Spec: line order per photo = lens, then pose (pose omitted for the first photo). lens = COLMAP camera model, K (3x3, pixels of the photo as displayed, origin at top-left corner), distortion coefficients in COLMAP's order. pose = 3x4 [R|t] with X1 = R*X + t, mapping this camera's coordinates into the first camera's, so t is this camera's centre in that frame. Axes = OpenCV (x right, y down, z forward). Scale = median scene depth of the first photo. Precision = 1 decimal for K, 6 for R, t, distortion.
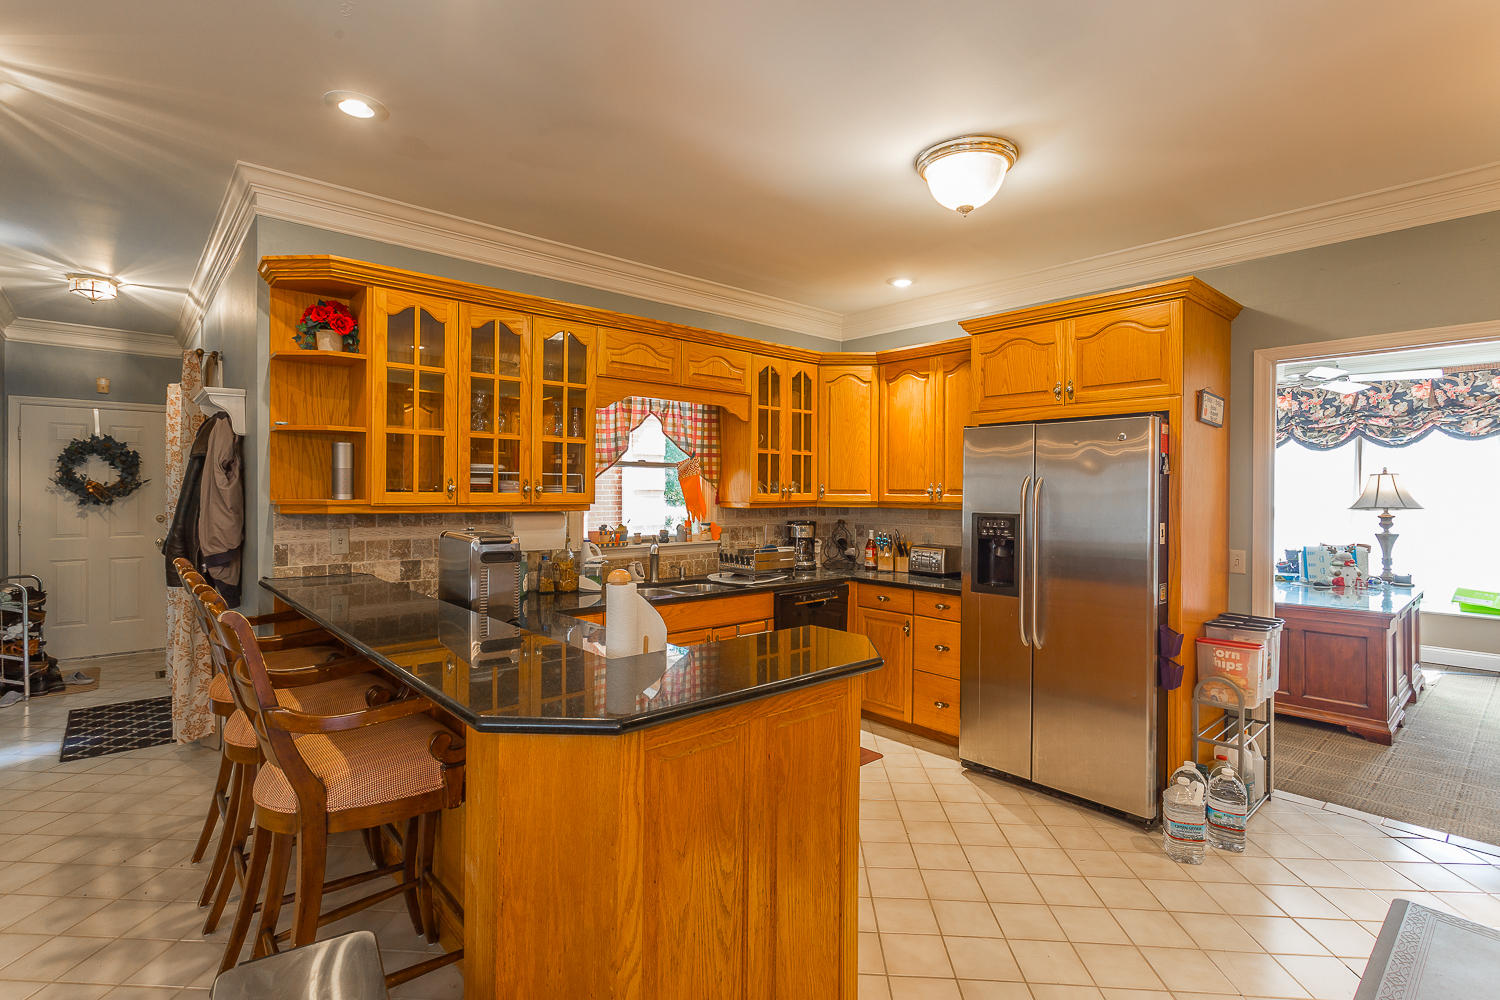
lens RADIAL K [[714.6, 0, 750.0], [0, 714.6, 500.0], [0, 0, 1]] dist [-0.002181, 0.000870]
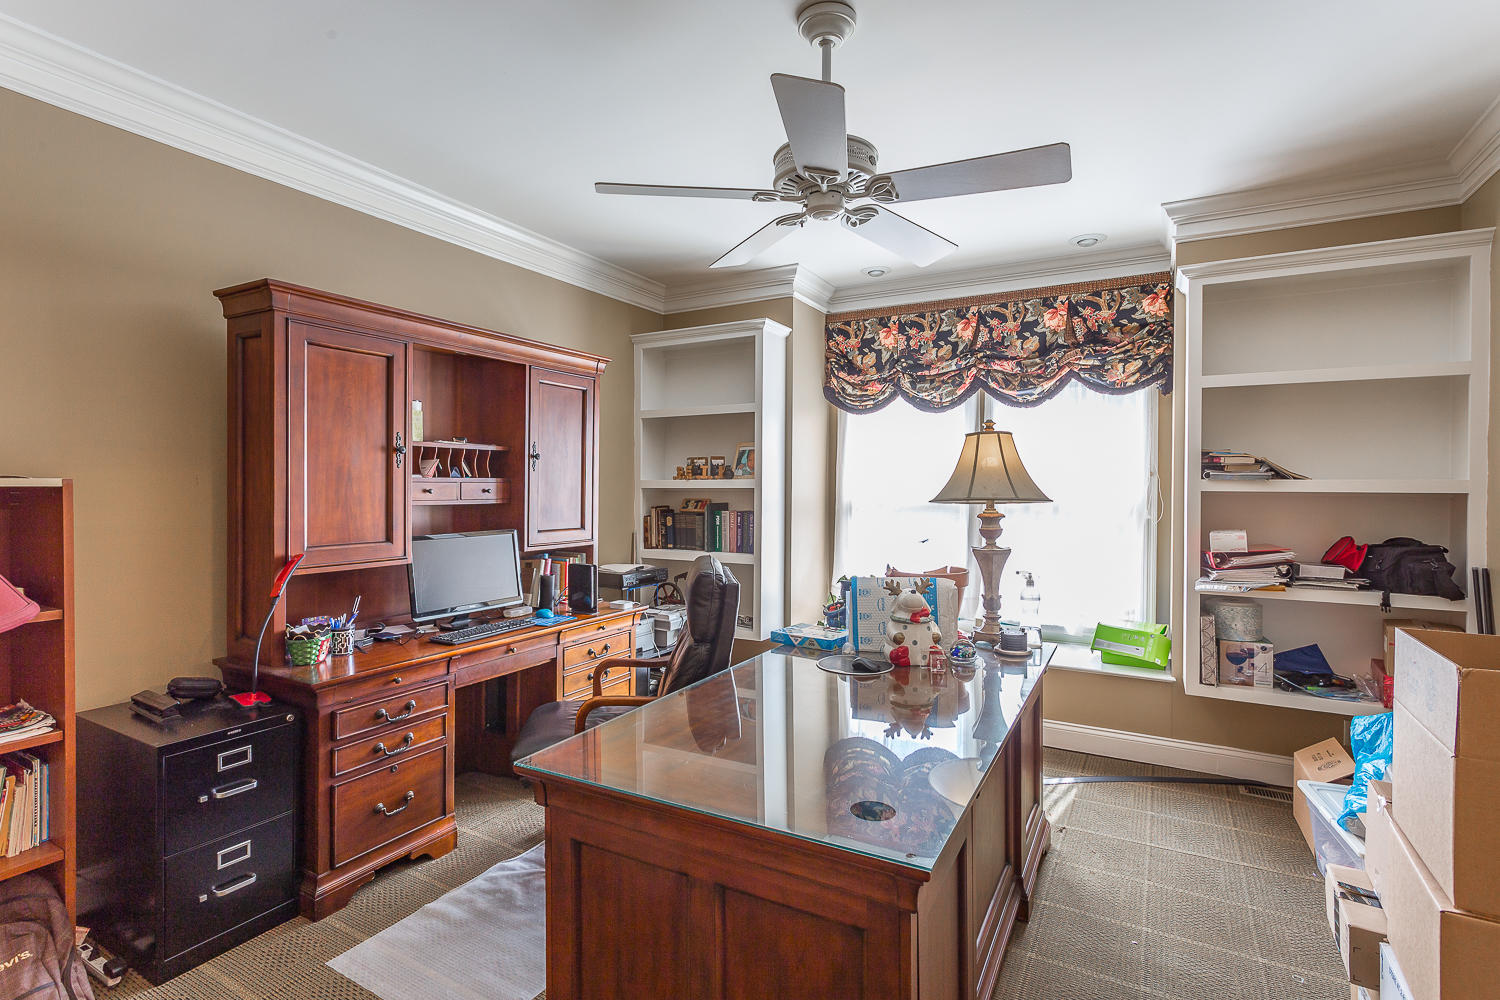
lens RADIAL K [[714.6, 0, 750.0], [0, 714.6, 500.0], [0, 0, 1]] dist [-0.002181, 0.000870]
pose [[0.947259, -0.006695, 0.320400, 0.471148], [0.003545, 0.999940, 0.010412, 0.004735], [-0.320451, -0.008727, 0.947225, 0.475644]]
